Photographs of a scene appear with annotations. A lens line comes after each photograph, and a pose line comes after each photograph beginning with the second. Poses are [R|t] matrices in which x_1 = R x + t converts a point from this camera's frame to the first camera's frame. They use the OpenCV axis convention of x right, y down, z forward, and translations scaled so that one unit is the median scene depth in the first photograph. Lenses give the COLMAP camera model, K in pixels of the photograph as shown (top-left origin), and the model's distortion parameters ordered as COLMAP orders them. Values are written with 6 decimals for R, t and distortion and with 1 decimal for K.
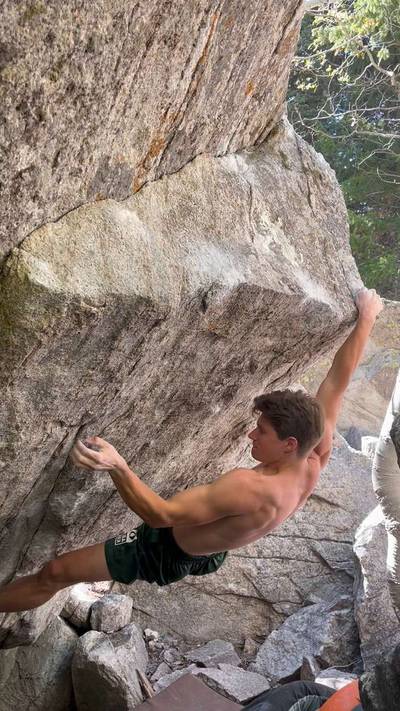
lens RADIAL K [[621.7, 0, 198.9], [0, 621.7, 349.3], [0, 0, 1]] dist [0.032187, -0.049051]
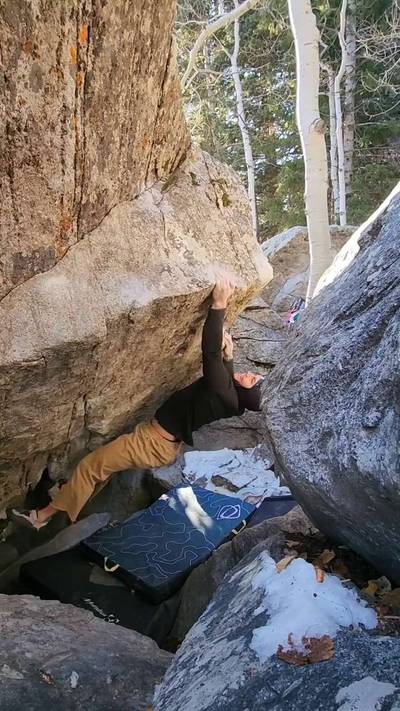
lens RADIAL K [[377.4, 0, 204.2], [0, 377.4, 354.8], [0, 0, 1]] dist [0.003700, 0.001818]
pose [[0.985383, -0.154439, -0.071892, 0.226717], [0.167385, 0.956197, 0.240143, -0.175809], [0.031655, -0.248667, 0.968072, 0.106670]]
